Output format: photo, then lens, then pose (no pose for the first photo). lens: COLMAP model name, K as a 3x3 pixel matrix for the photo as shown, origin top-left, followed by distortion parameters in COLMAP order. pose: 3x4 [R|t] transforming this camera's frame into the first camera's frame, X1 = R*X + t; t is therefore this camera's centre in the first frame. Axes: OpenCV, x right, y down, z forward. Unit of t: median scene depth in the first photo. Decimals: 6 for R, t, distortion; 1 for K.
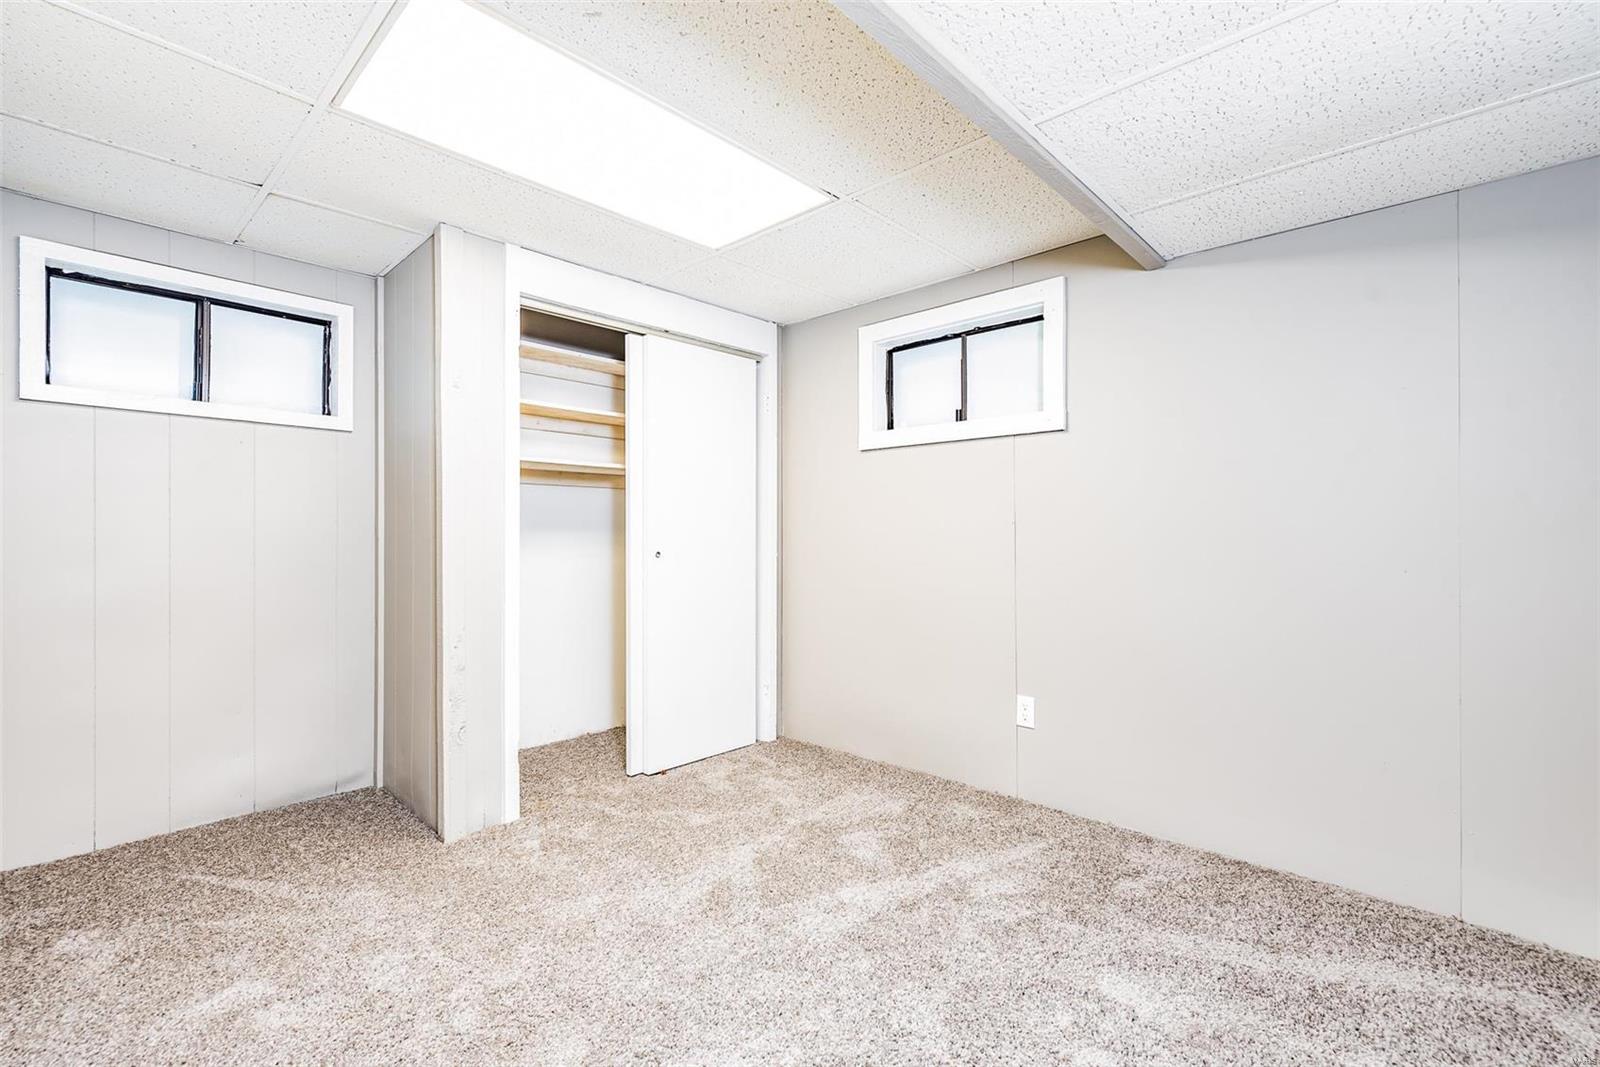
lens RADIAL K [[699.8, 0, 800.9], [0, 699.8, 533.4], [0, 0, 1]] dist [0.002019, 0.000001]
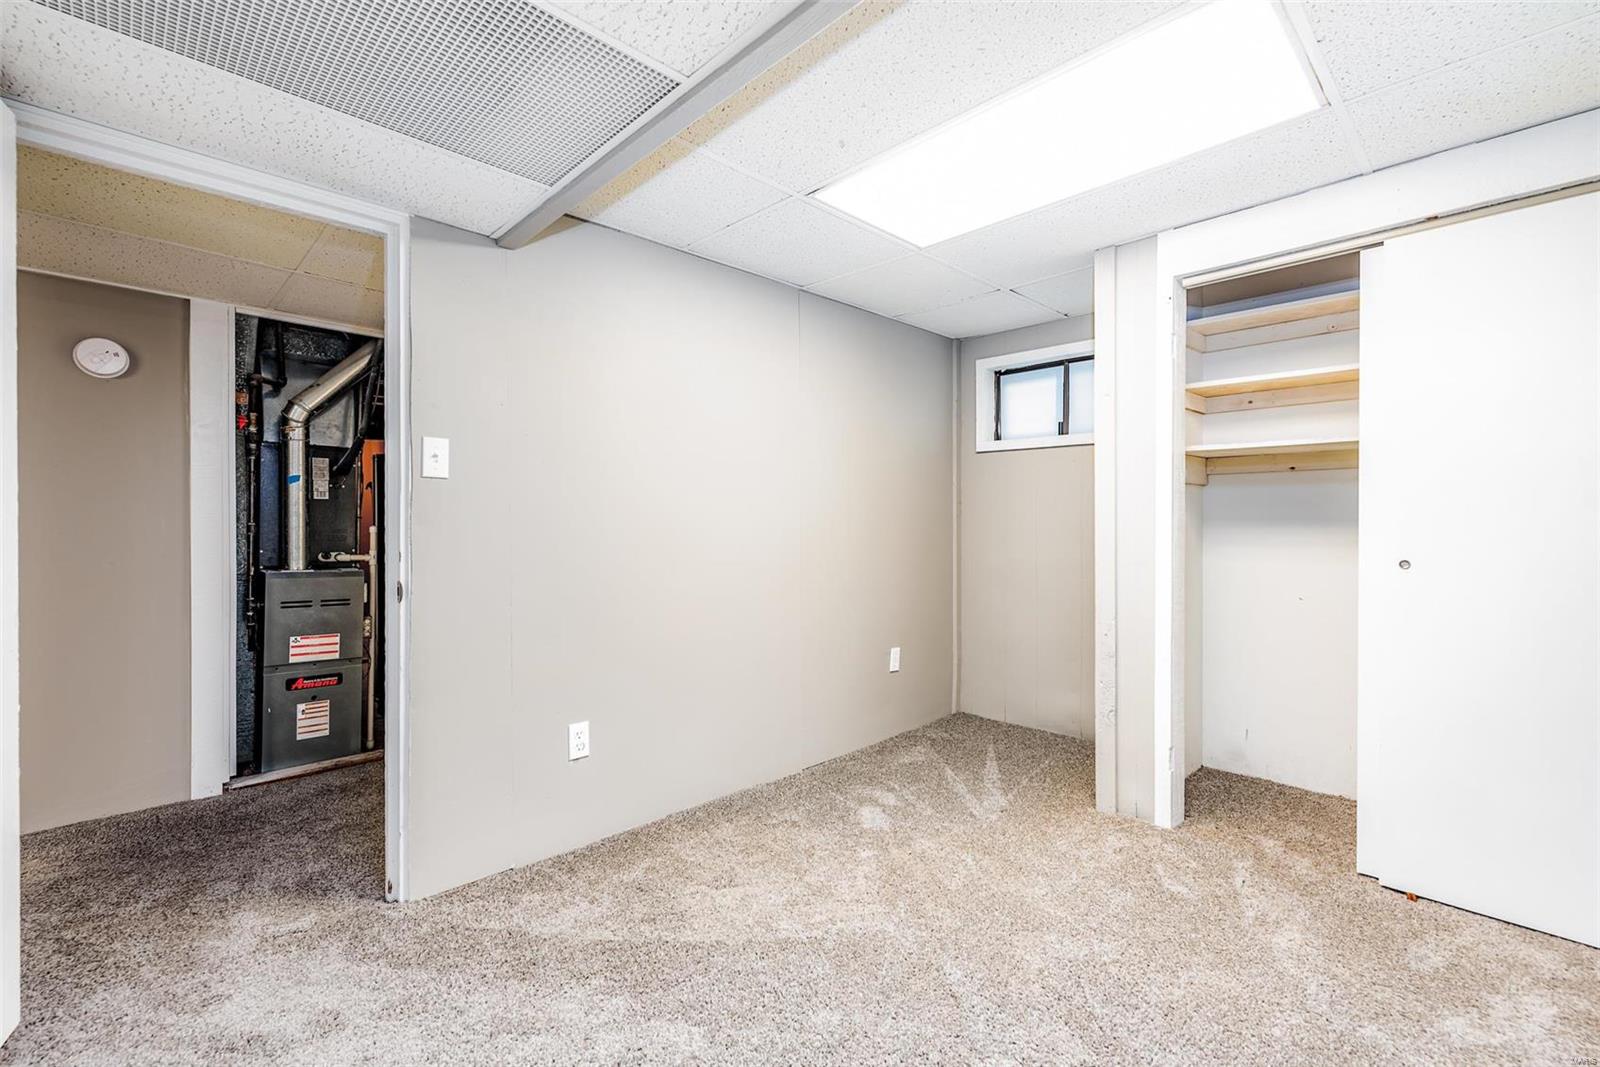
lens RADIAL K [[699.8, 0, 801.2], [0, 699.8, 525.7], [0, 0, 1]] dist [0.002019, 0.000001]
pose [[-0.053666, 0.002331, -0.998556, 0.526144], [-0.001489, 0.999996, 0.002414, -0.007536], [0.998558, 0.001617, -0.053662, 0.500470]]
